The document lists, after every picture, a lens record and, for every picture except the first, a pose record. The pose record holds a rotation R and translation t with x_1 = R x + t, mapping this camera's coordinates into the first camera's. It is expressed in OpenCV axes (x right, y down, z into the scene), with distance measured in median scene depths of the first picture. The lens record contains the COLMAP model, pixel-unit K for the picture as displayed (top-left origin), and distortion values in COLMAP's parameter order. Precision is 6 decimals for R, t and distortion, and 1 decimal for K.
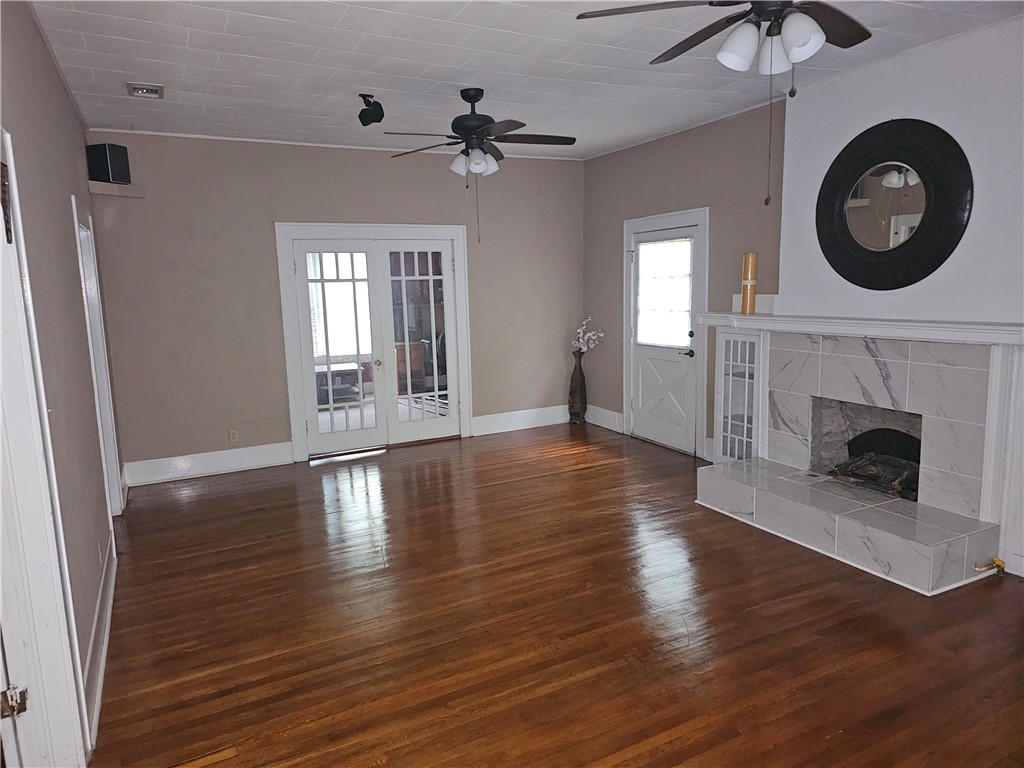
lens RADIAL K [[698.5, 0, 509.9], [0, 698.5, 382.3], [0, 0, 1]] dist [0.046351, -0.039422]
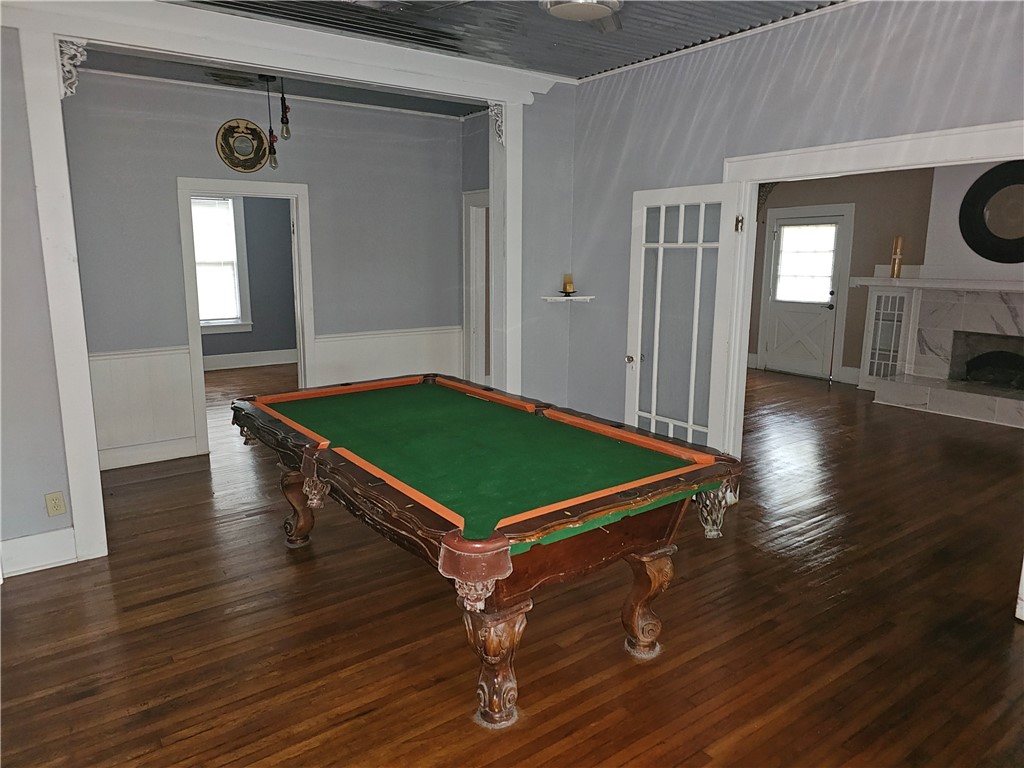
lens RADIAL K [[698.5, 0, 514.0], [0, 698.5, 384.1], [0, 0, 1]] dist [0.046351, -0.039422]
pose [[0.985644, 0.003250, 0.168804, -0.688514], [-0.009152, 0.999373, 0.034196, 0.080643], [-0.168587, -0.035250, 0.985056, -0.329420]]
